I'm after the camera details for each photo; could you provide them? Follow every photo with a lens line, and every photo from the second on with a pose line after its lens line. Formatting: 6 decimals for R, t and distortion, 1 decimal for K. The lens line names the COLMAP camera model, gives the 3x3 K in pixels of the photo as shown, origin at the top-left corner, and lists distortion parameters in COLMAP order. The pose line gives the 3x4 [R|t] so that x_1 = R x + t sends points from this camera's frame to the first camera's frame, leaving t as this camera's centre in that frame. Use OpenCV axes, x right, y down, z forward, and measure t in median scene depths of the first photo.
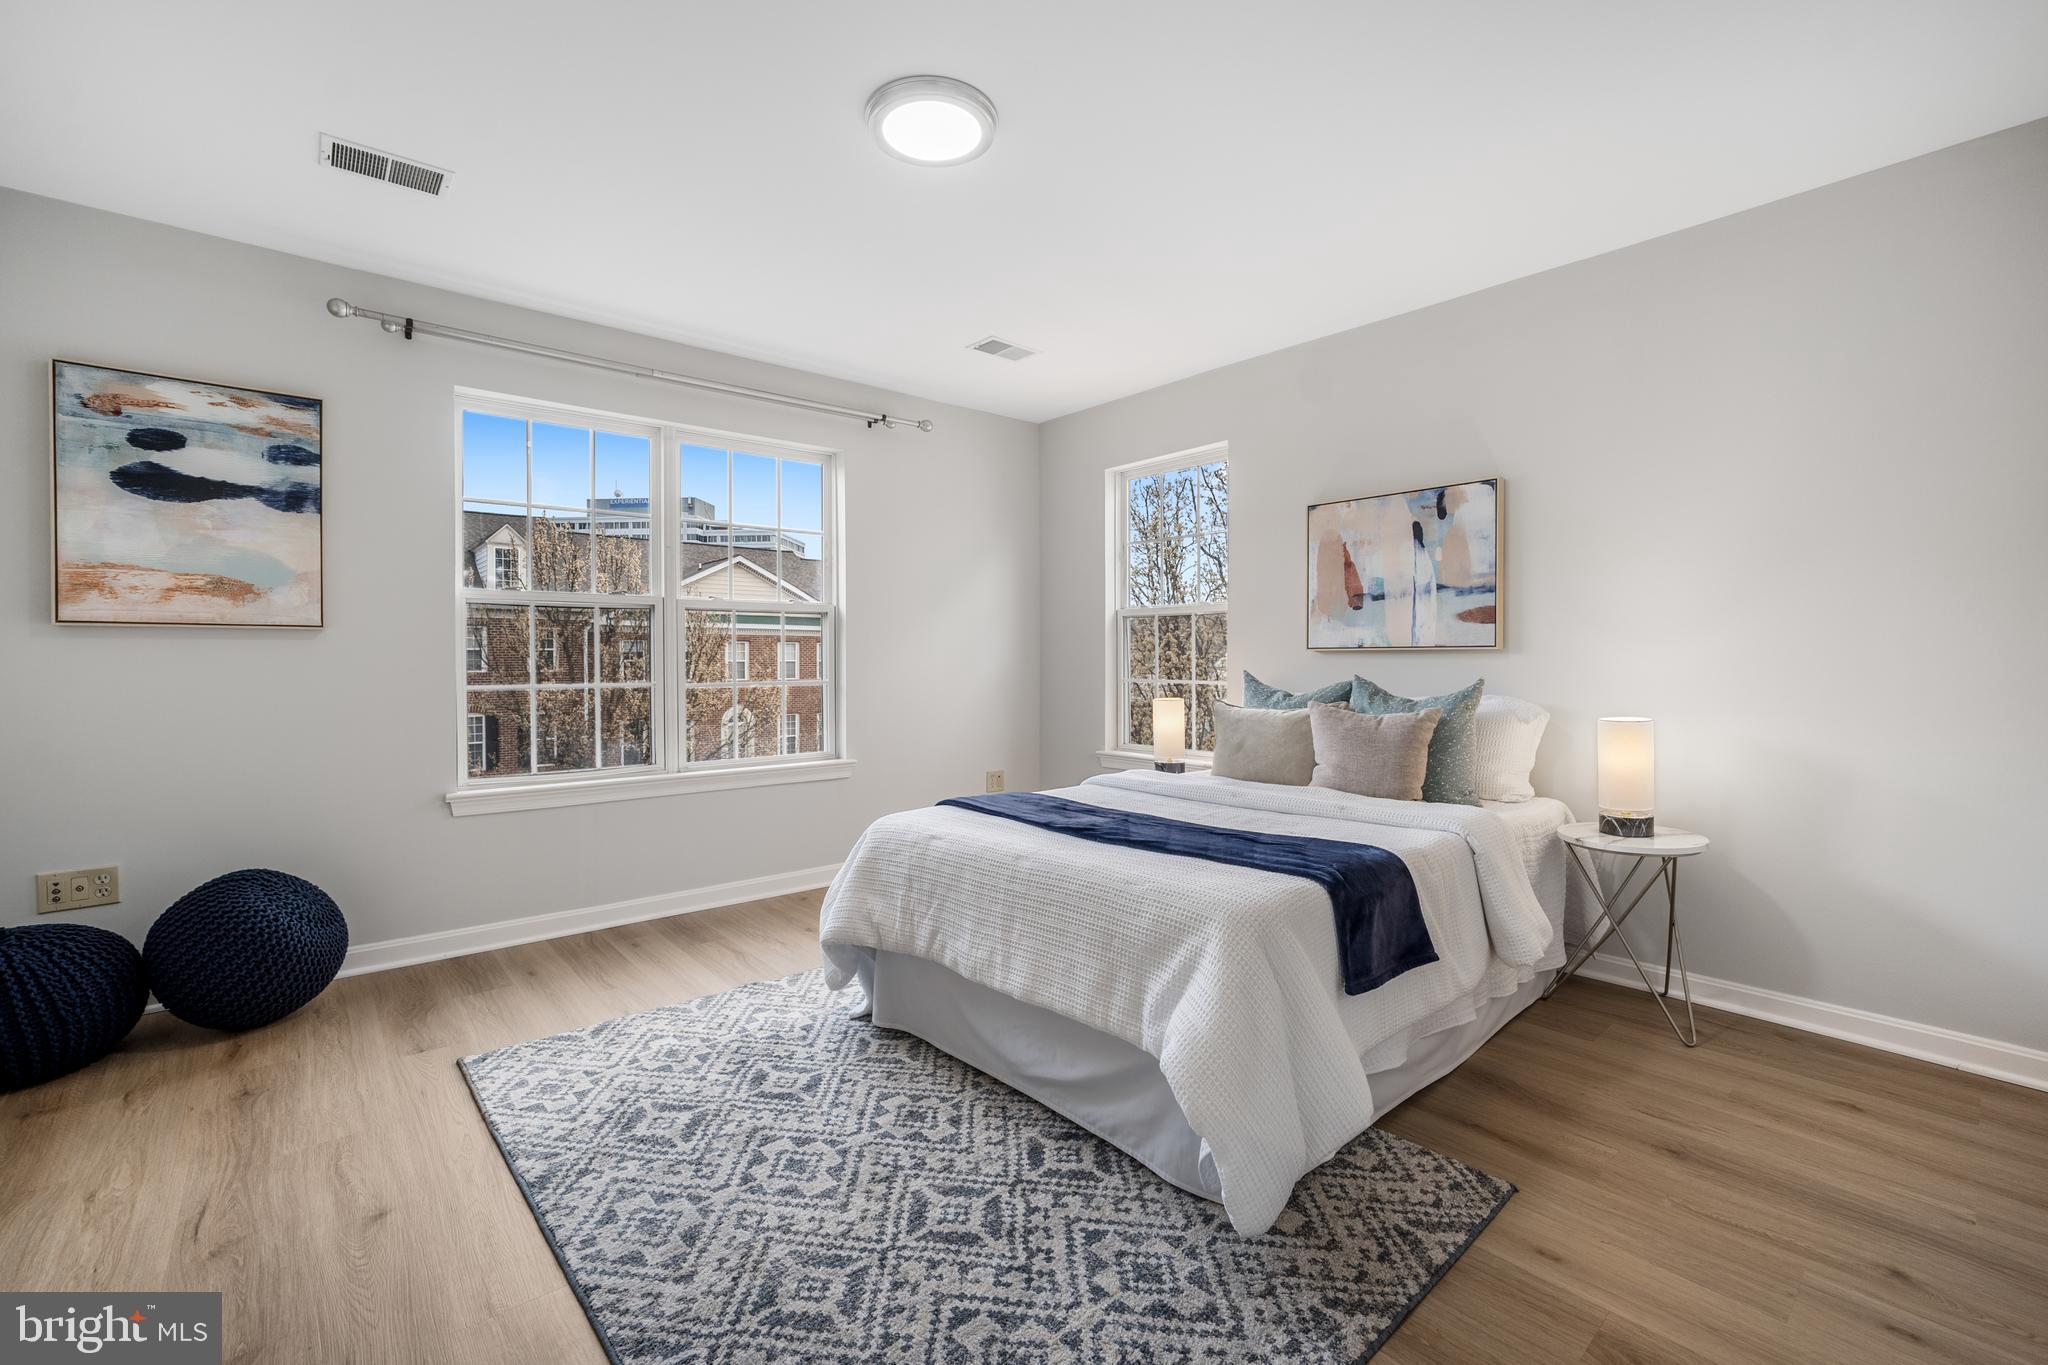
lens RADIAL K [[868.5, 0, 1027.3], [0, 868.5, 672.6], [0, 0, 1]] dist [-0.039384, 0.016580]
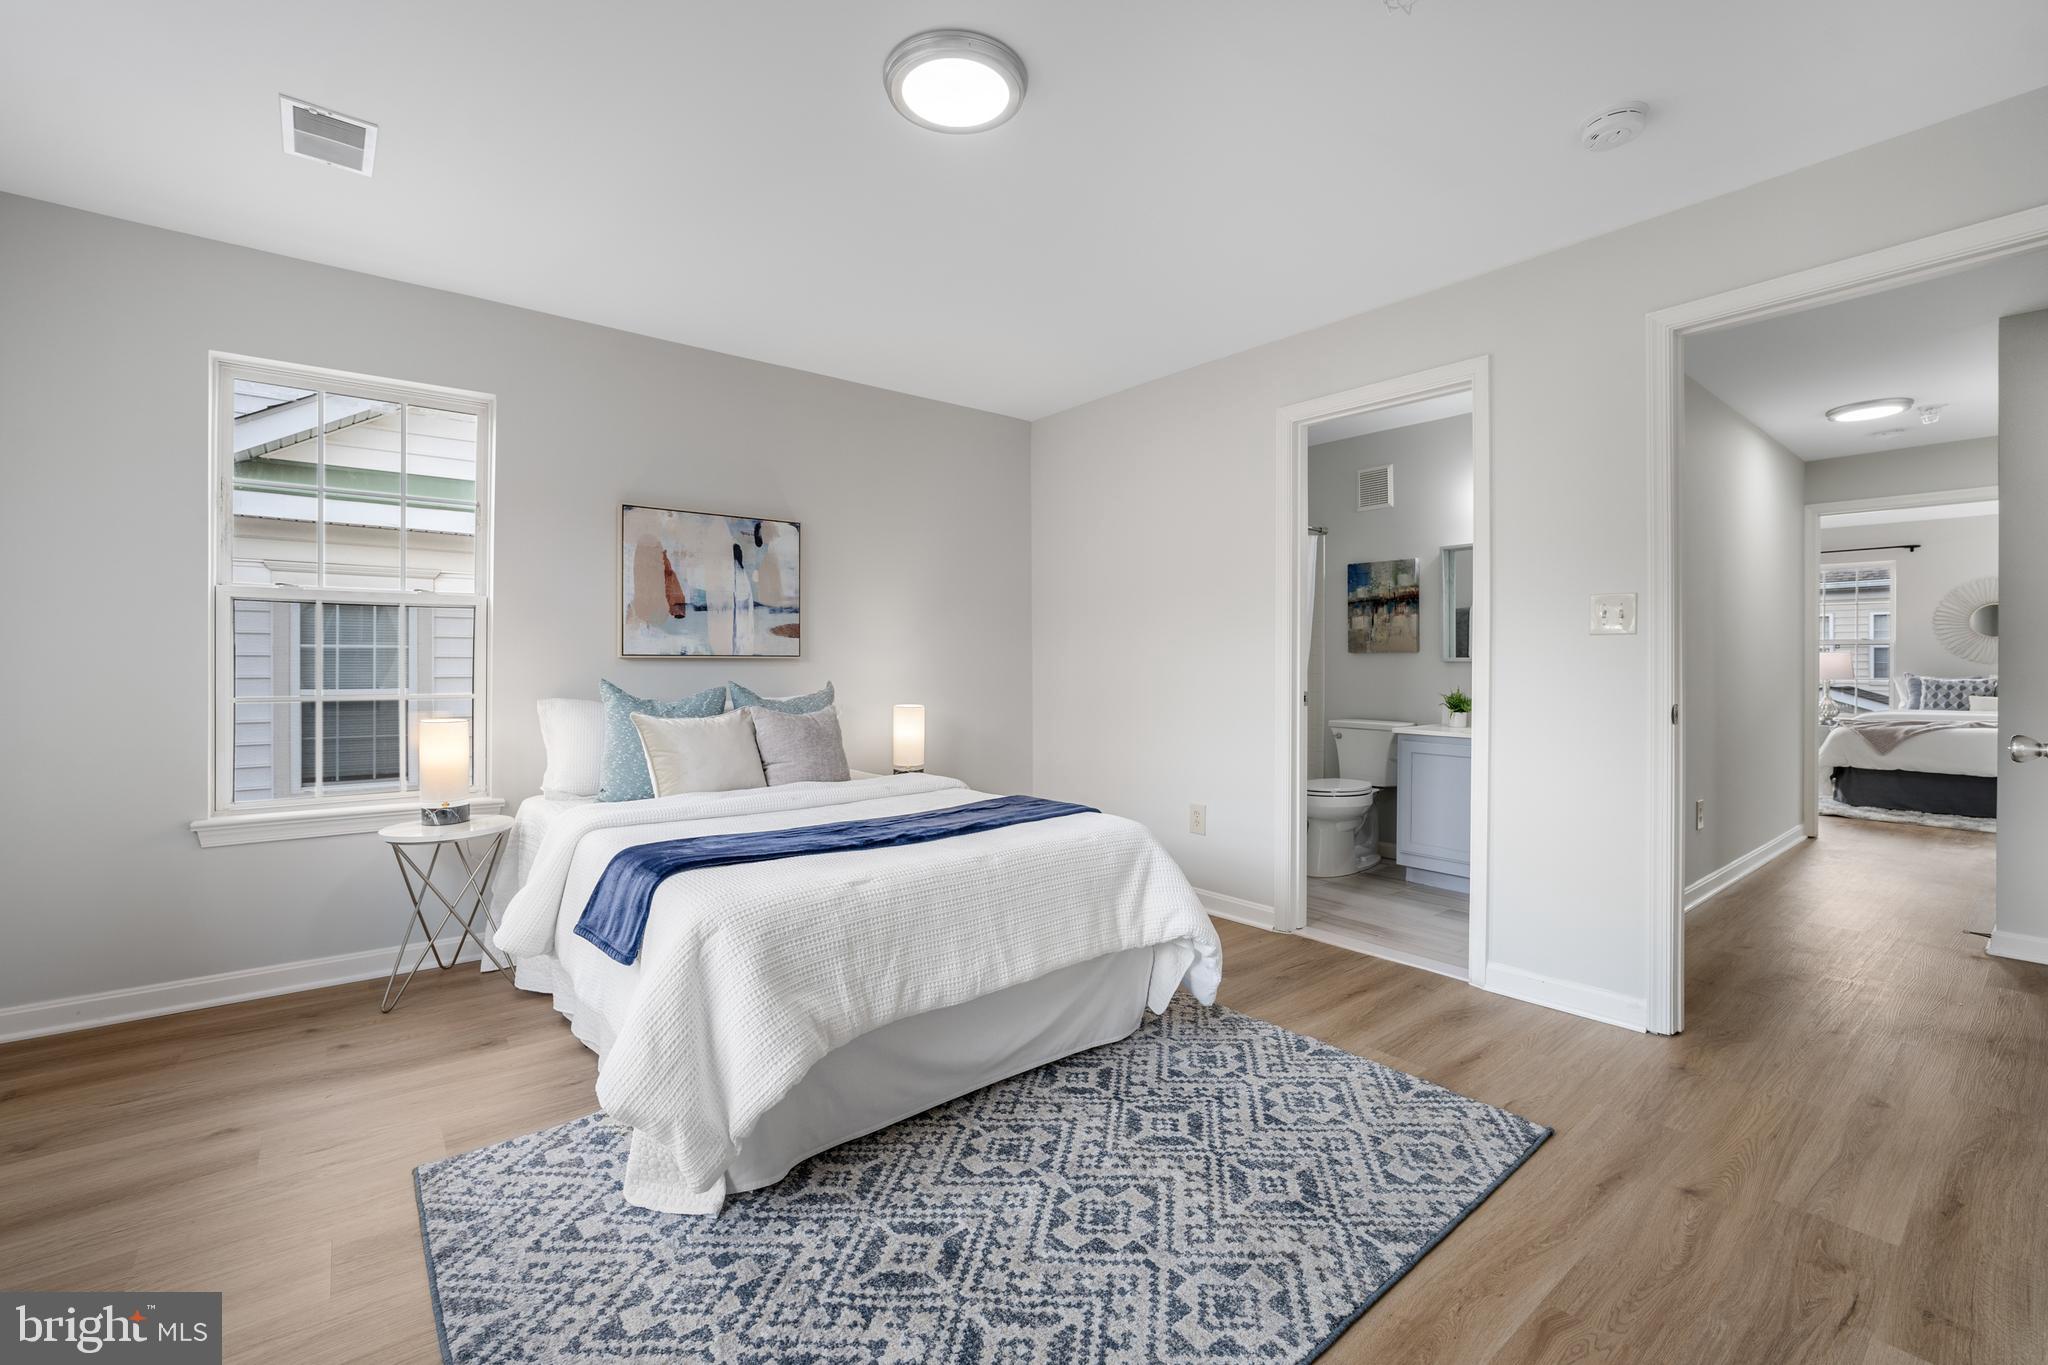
lens RADIAL K [[868.5, 0, 1027.3], [0, 868.5, 672.6], [0, 0, 1]] dist [-0.039384, 0.016580]
pose [[0.036506, -0.007430, 0.999306, -1.026494], [0.014497, 0.999871, 0.006904, -0.015324], [-0.999228, 0.014235, 0.036609, 0.898791]]
